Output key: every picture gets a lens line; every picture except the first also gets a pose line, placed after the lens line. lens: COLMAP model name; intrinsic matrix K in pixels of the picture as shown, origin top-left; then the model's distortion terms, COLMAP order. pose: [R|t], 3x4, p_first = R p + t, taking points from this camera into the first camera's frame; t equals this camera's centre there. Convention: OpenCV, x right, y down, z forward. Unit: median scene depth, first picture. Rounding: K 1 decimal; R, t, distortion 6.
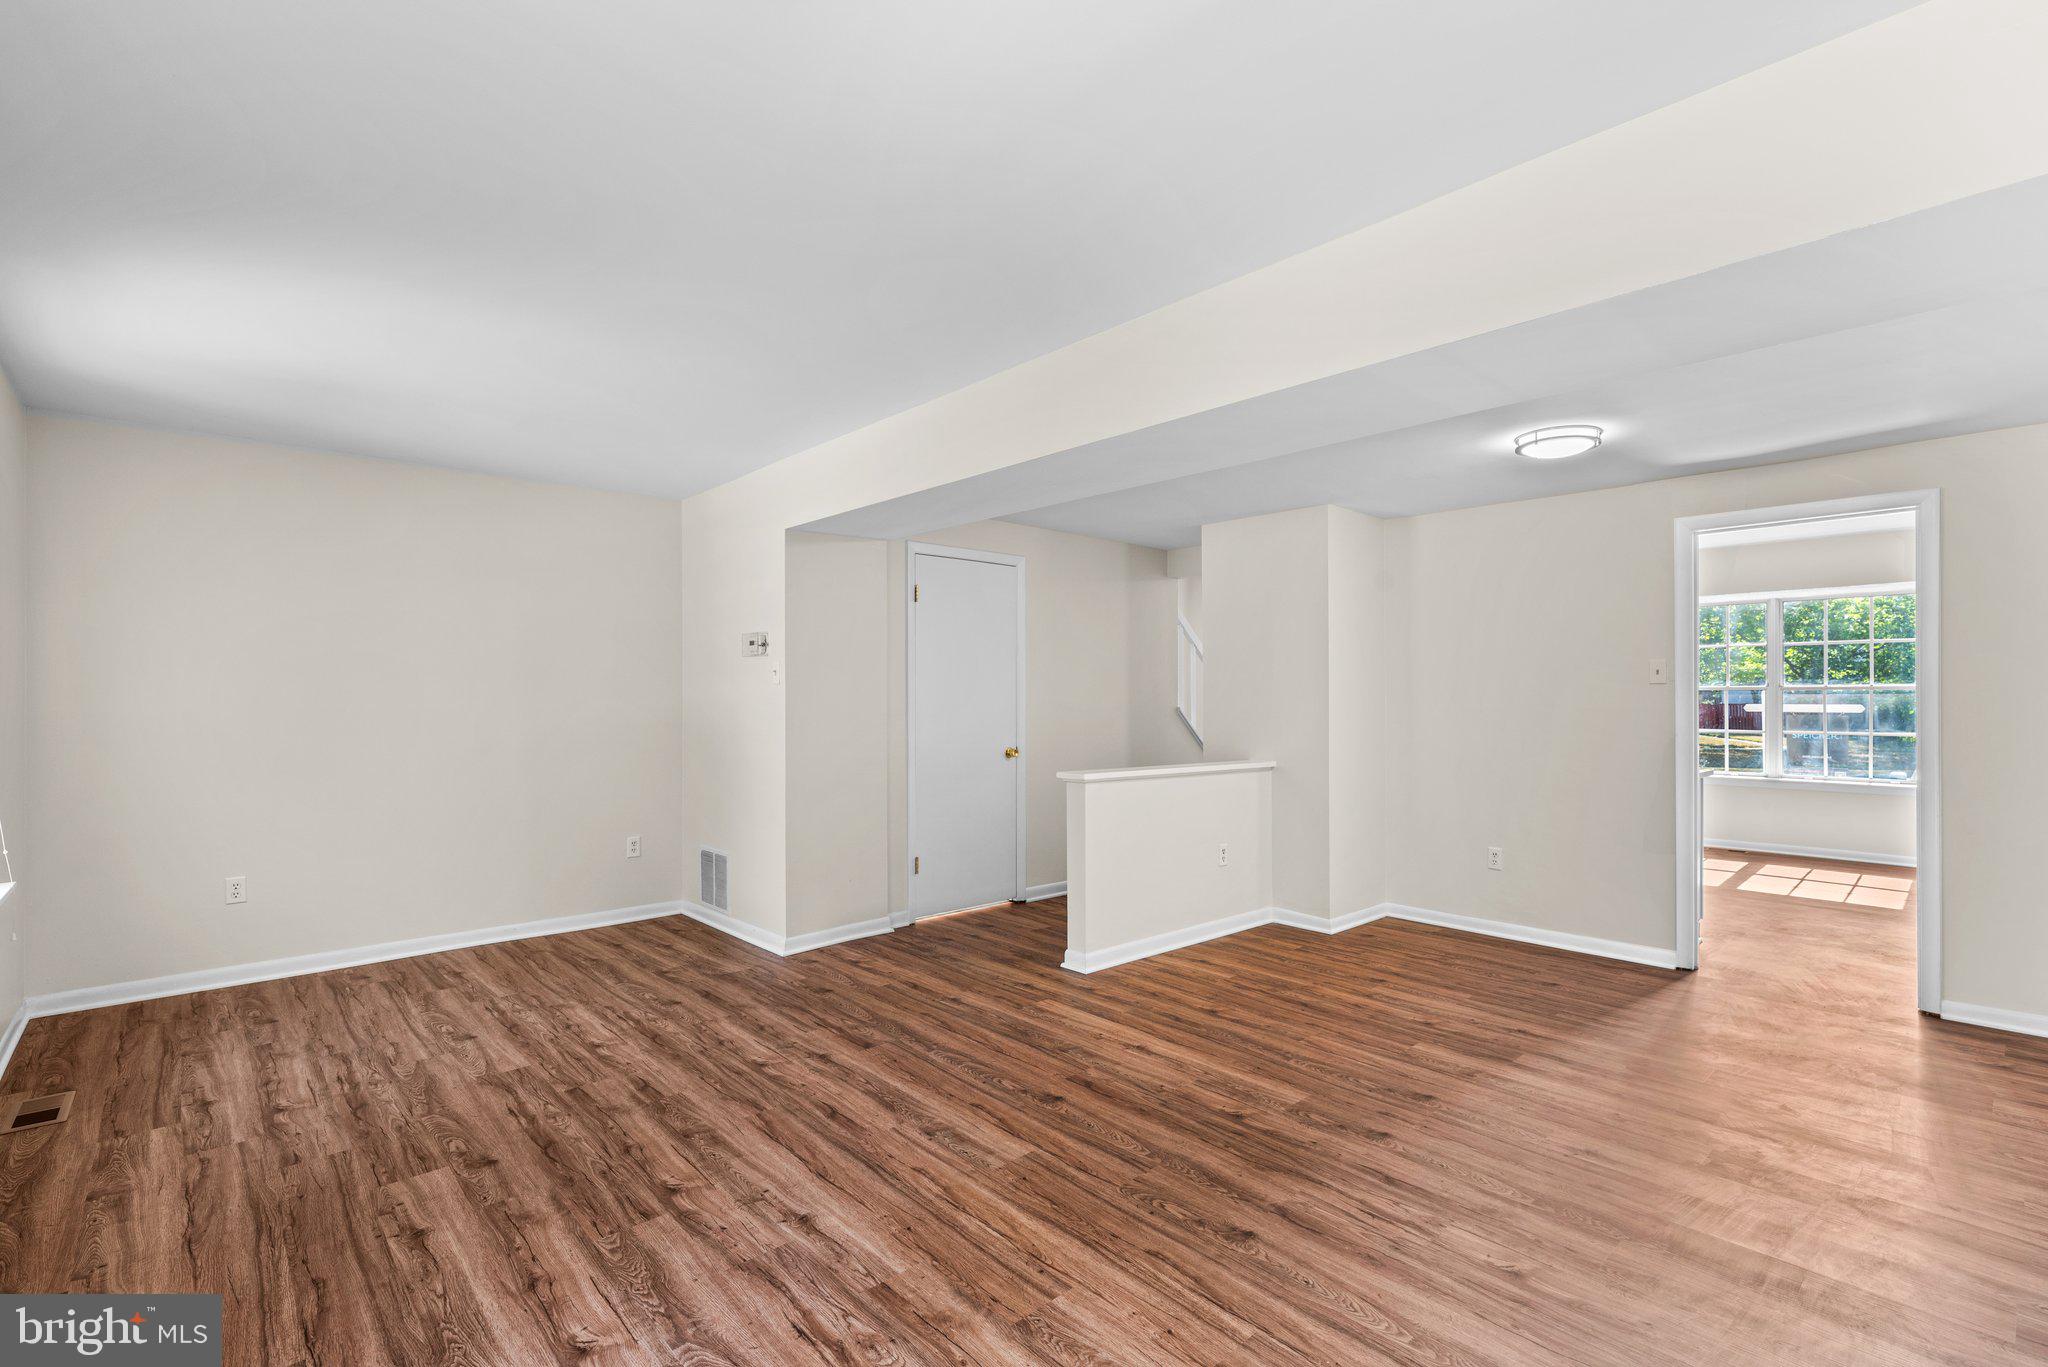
lens RADIAL K [[920.1, 0, 1025.9], [0, 920.1, 694.6], [0, 0, 1]] dist [0.001989, -0.000200]
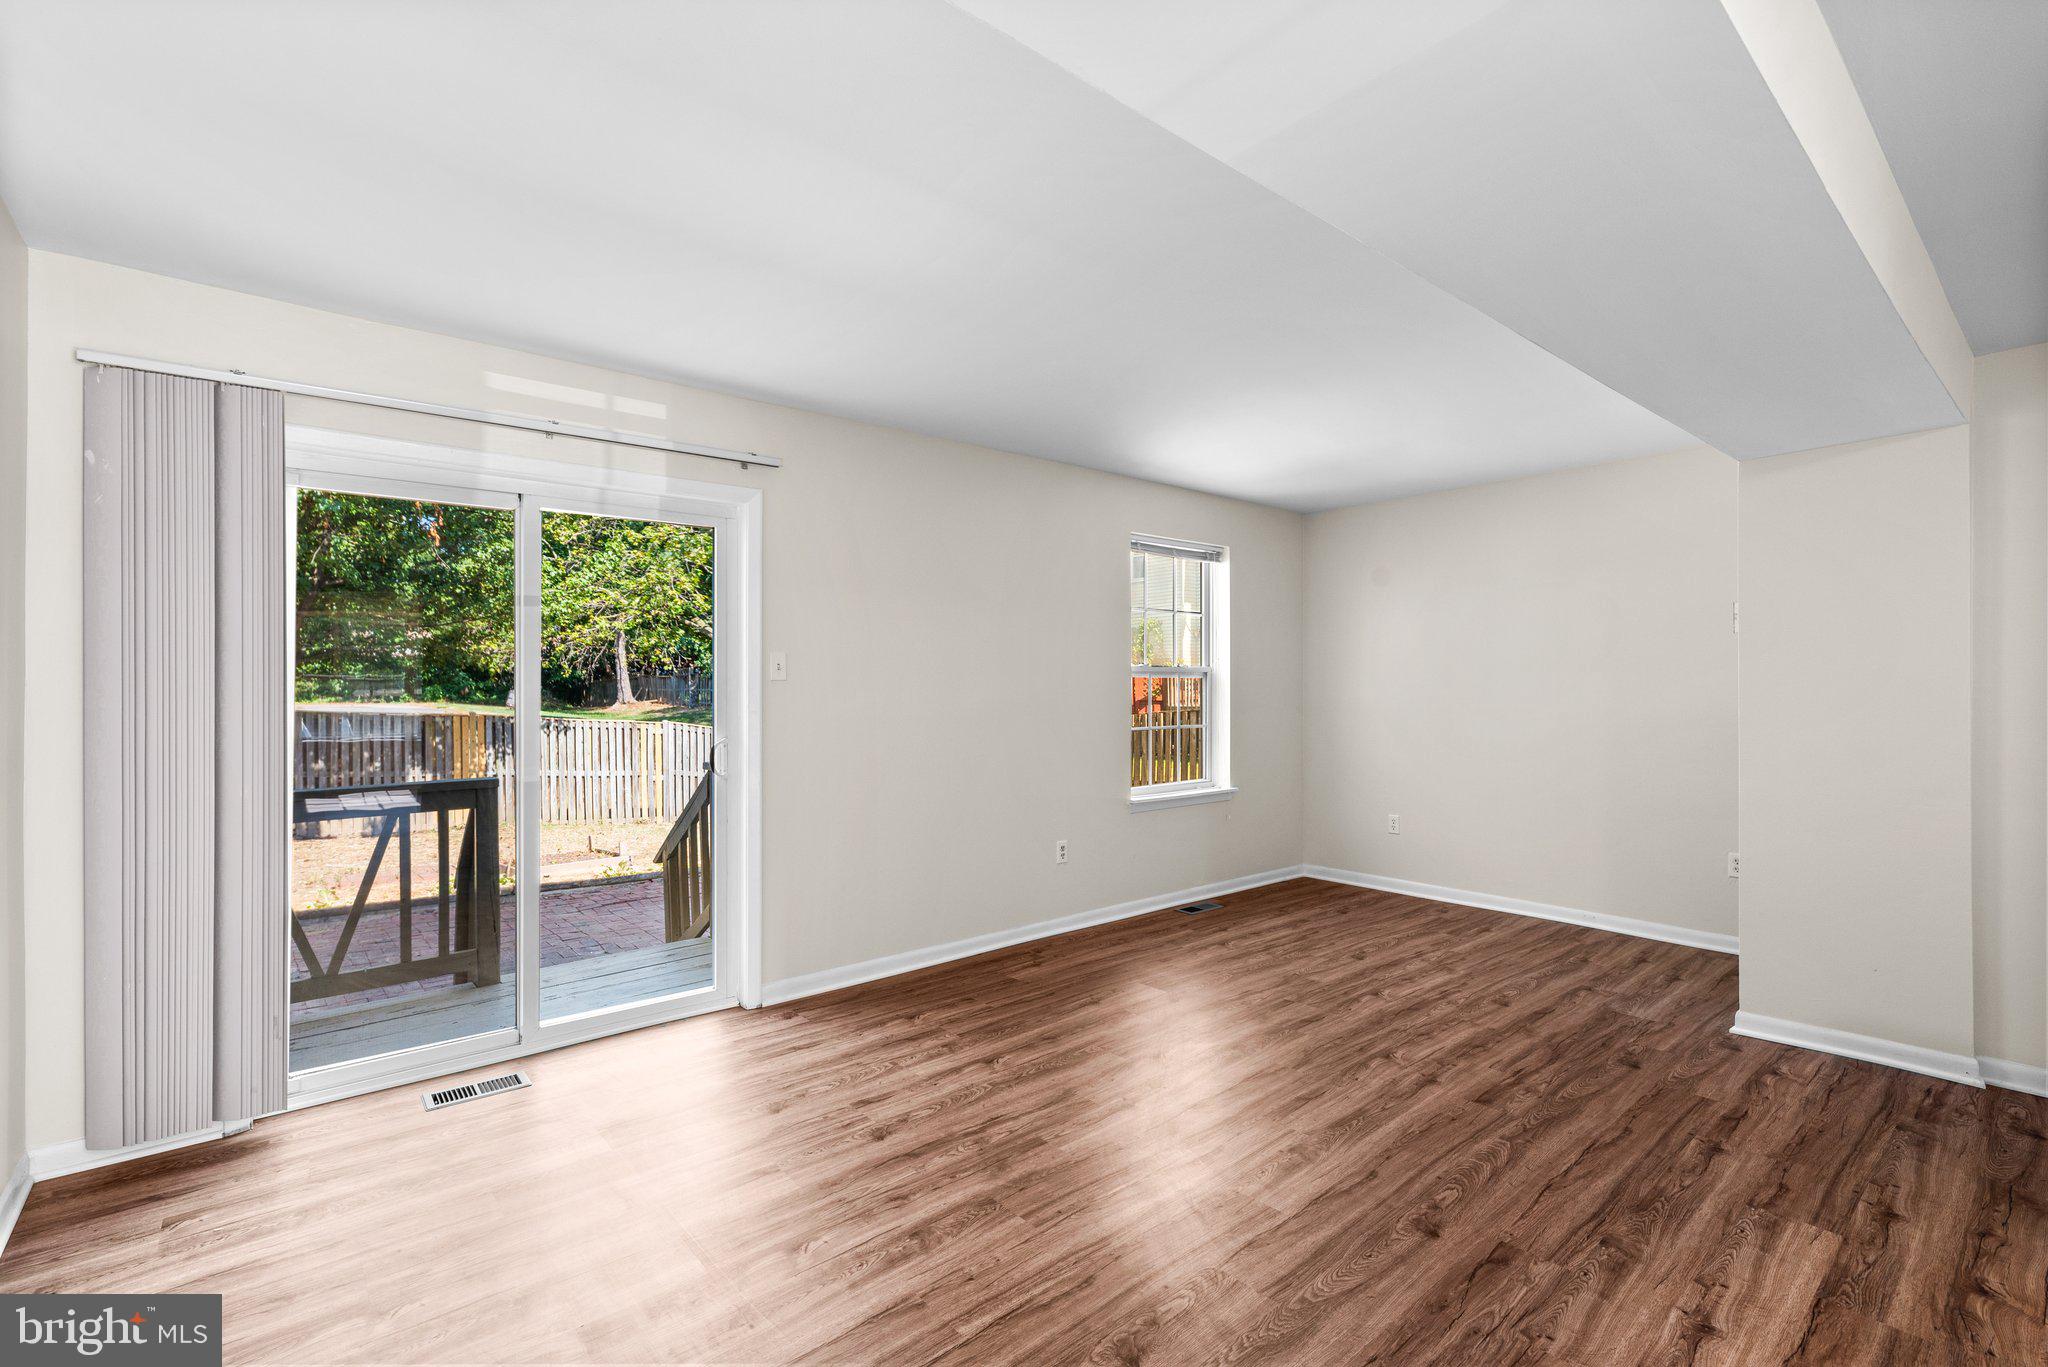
lens RADIAL K [[920.1, 0, 1032.8], [0, 920.1, 680.7], [0, 0, 1]] dist [0.001989, -0.000200]
pose [[-0.032987, -0.004089, -0.999447, 0.551268], [0.004038, 0.999983, -0.004224, -0.001663], [0.999448, -0.004175, -0.032970, 0.496182]]
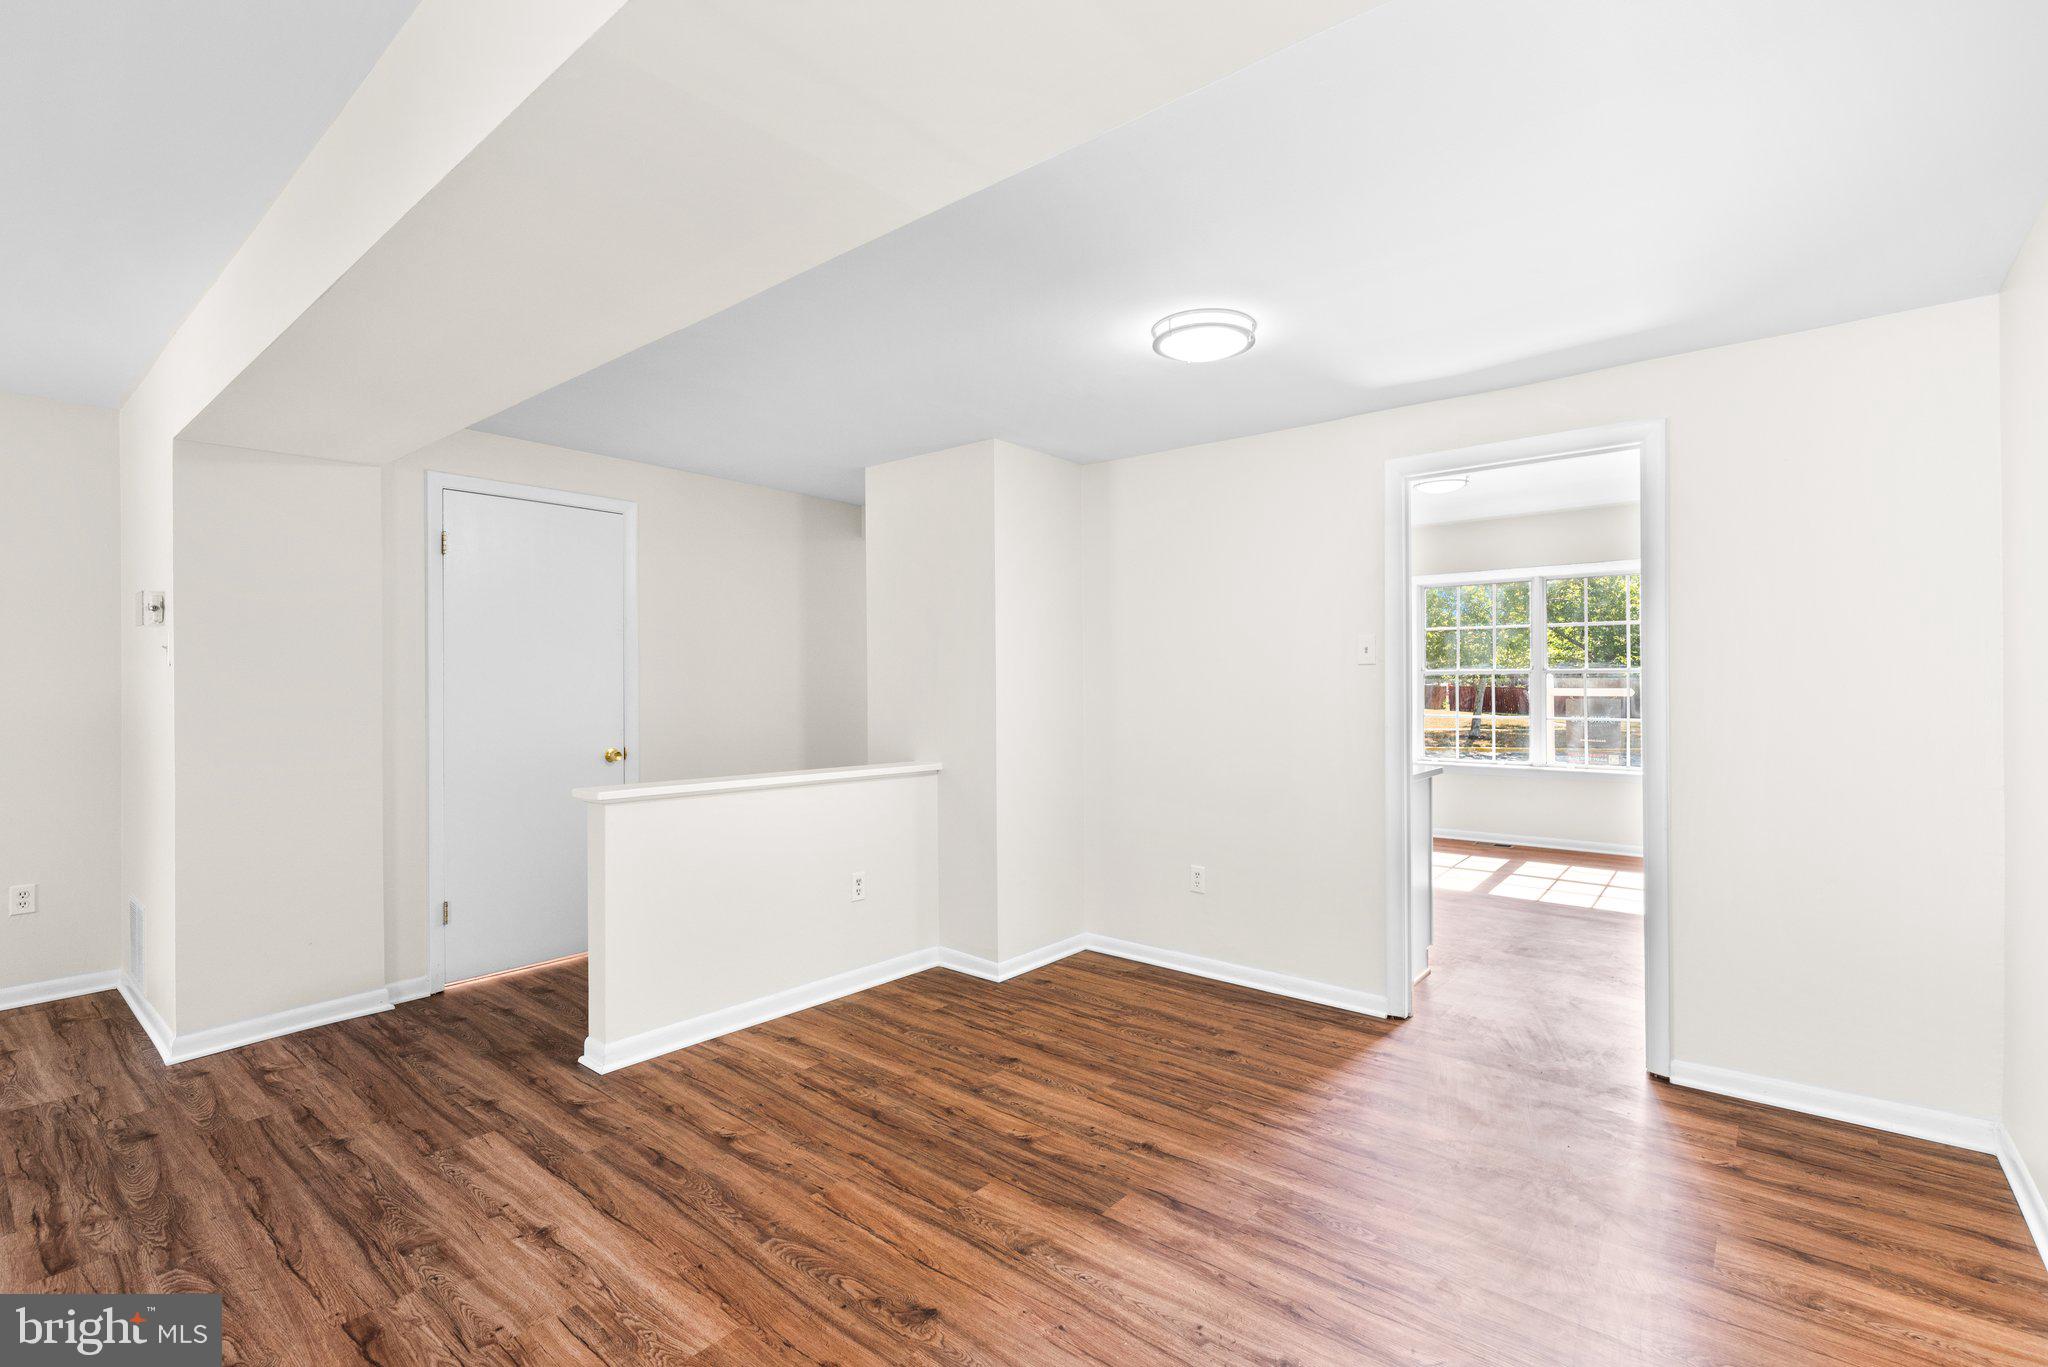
lens RADIAL K [[920.1, 0, 1023.2], [0, 920.1, 679.2], [0, 0, 1]] dist [0.001989, -0.000200]
pose [[0.990515, -0.002228, 0.137389, 0.294520], [0.002142, 0.999997, 0.000775, -0.000784], [-0.137390, -0.000474, 0.990517, 0.256658]]
